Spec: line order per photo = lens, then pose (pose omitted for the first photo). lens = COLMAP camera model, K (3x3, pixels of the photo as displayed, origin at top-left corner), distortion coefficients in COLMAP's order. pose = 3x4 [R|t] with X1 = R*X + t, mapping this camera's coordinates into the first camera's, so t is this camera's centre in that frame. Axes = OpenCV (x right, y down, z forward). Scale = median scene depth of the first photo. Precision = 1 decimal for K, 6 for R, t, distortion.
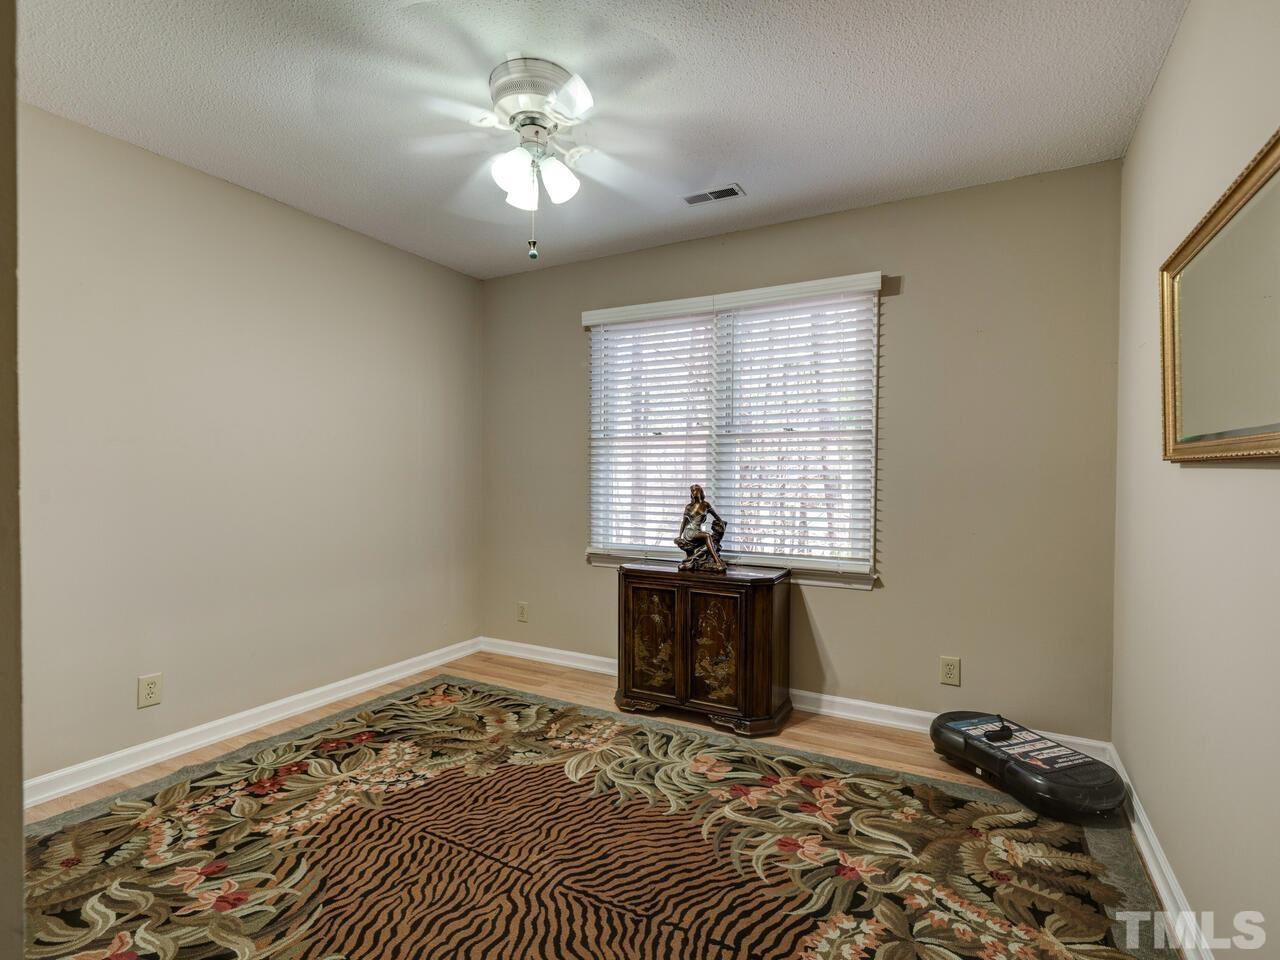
lens RADIAL K [[625.3, 0, 646.9], [0, 625.3, 475.8], [0, 0, 1]] dist [0.000544, 0.000110]
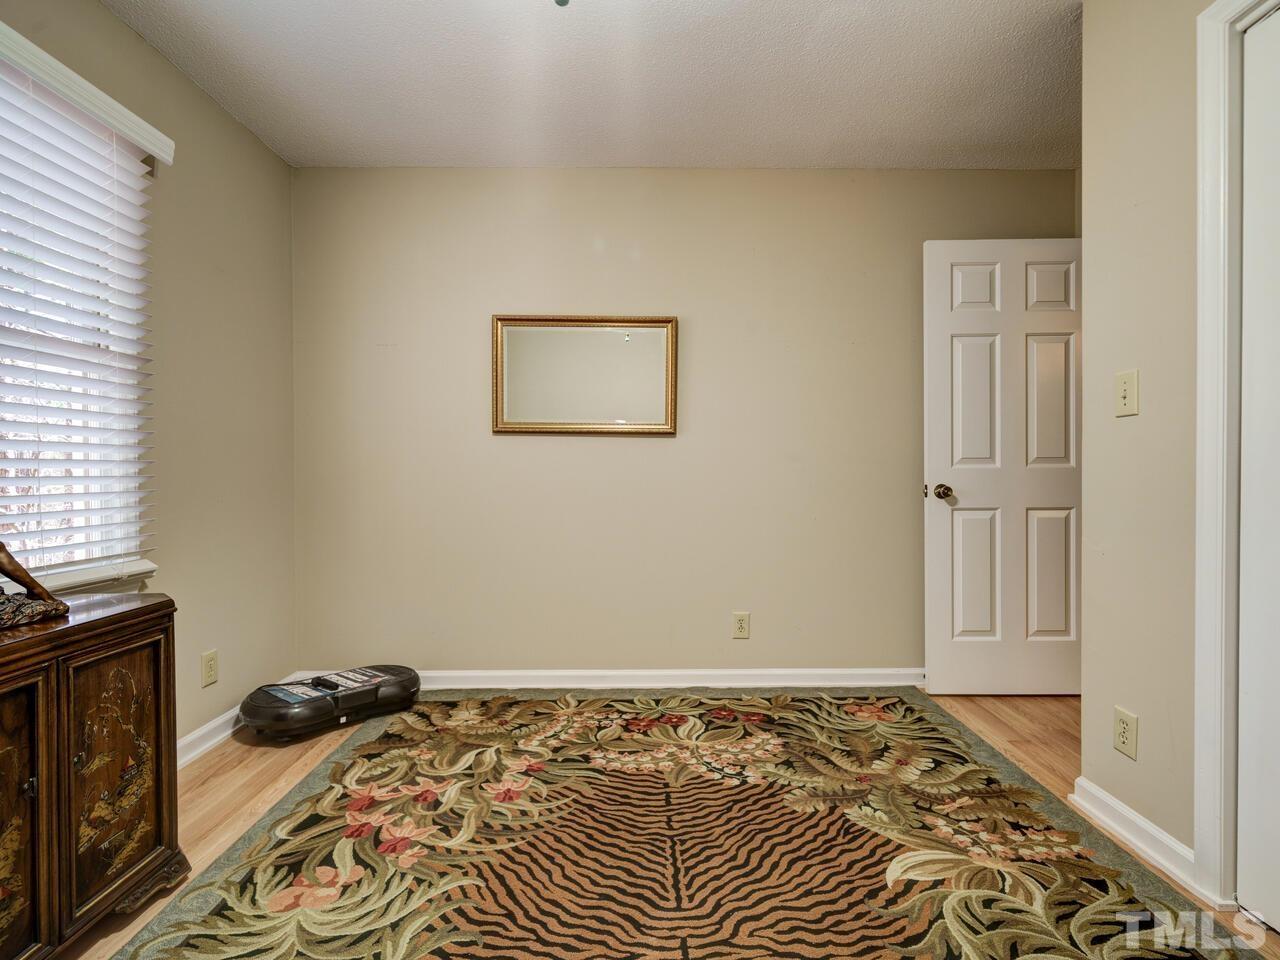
lens RADIAL K [[625.3, 0, 646.6], [0, 625.3, 476.8], [0, 0, 1]] dist [0.000544, 0.000110]
pose [[-0.478552, -0.010379, 0.877998, -0.734008], [-0.000435, 0.999933, 0.011584, 0.070202], [-0.878059, 0.005162, -0.478525, 1.259231]]
